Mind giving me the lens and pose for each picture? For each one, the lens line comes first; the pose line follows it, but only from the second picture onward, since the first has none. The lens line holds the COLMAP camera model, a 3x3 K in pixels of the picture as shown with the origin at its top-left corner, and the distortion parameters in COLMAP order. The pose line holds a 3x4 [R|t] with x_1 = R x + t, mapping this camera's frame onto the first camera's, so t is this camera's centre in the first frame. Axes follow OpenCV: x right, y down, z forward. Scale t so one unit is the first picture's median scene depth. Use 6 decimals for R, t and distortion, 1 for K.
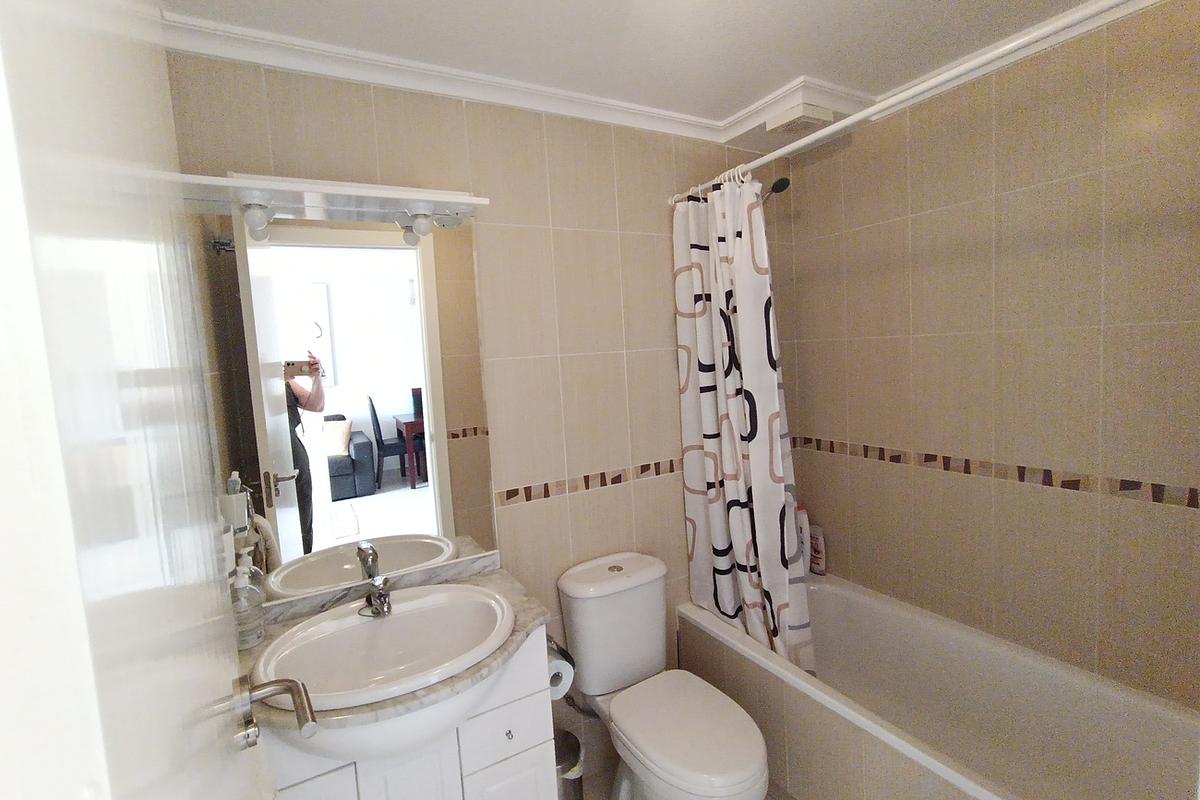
lens RADIAL K [[549.6, 0, 585.1], [0, 549.6, 398.0], [0, 0, 1]] dist [-0.020668, 0.007029]
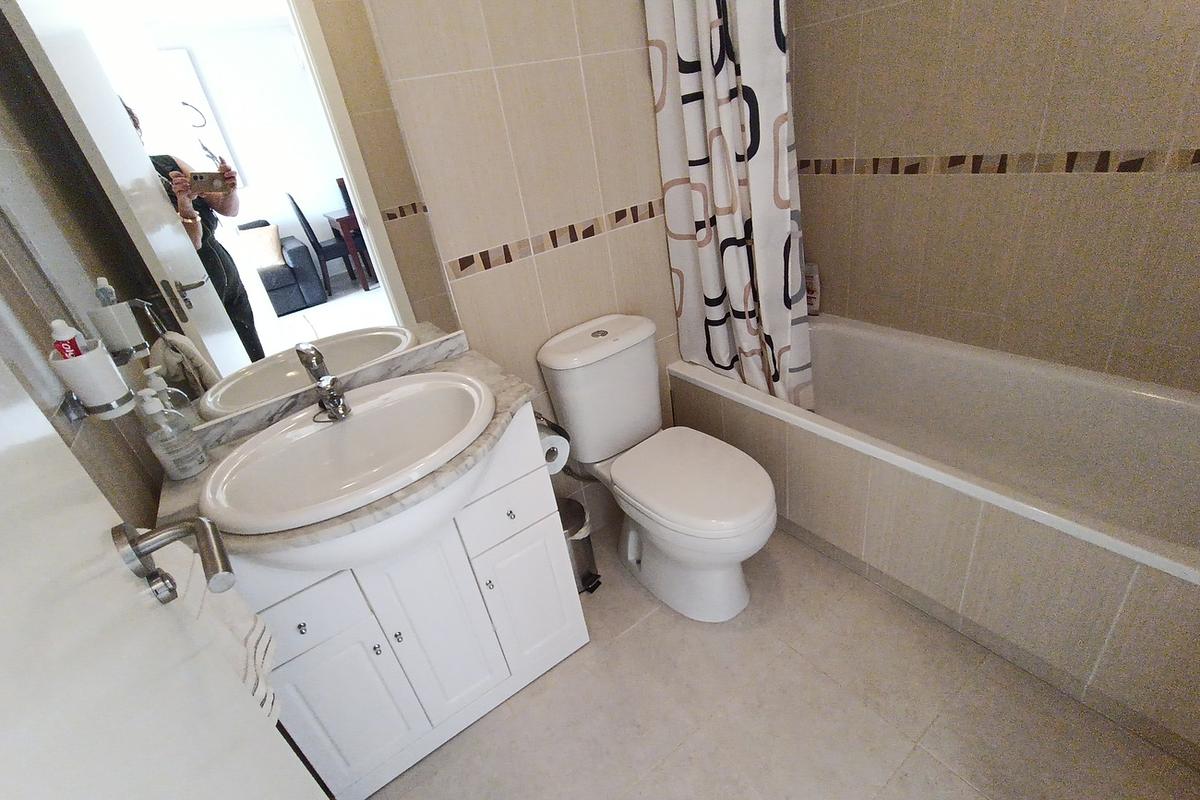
lens RADIAL K [[549.6, 0, 600.4], [0, 549.6, 411.1], [0, 0, 1]] dist [-0.020668, 0.007029]
pose [[0.988753, -0.137374, 0.059117, -0.013379], [0.101595, 0.907054, 0.408573, 0.062536], [-0.109750, -0.397972, 0.910809, 0.142623]]
